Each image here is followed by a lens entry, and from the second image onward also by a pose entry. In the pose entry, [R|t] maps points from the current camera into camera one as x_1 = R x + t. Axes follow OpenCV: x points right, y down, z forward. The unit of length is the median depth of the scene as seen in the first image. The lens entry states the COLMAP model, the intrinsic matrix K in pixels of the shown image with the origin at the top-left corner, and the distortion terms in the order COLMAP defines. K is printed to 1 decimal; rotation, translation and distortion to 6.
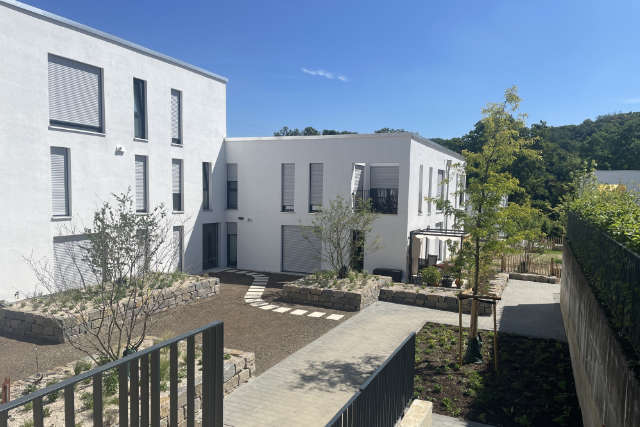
lens RADIAL K [[488.1, 0, 320.8], [0, 488.1, 216.0], [0, 0, 1]] dist [0.034805, -0.005499]
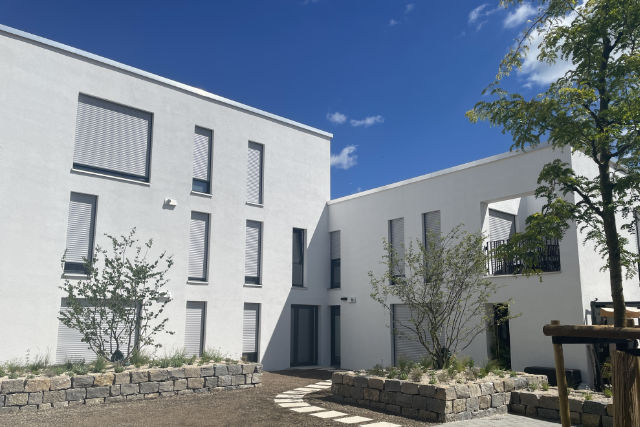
lens RADIAL K [[488.1, 0, 313.4], [0, 488.1, 233.9], [0, 0, 1]] dist [0.034805, -0.005499]
pose [[0.895474, -0.090446, -0.435828, 0.167456], [-0.014434, 0.972723, -0.231522, 0.103847], [0.444880, 0.213612, 0.869742, 0.378903]]
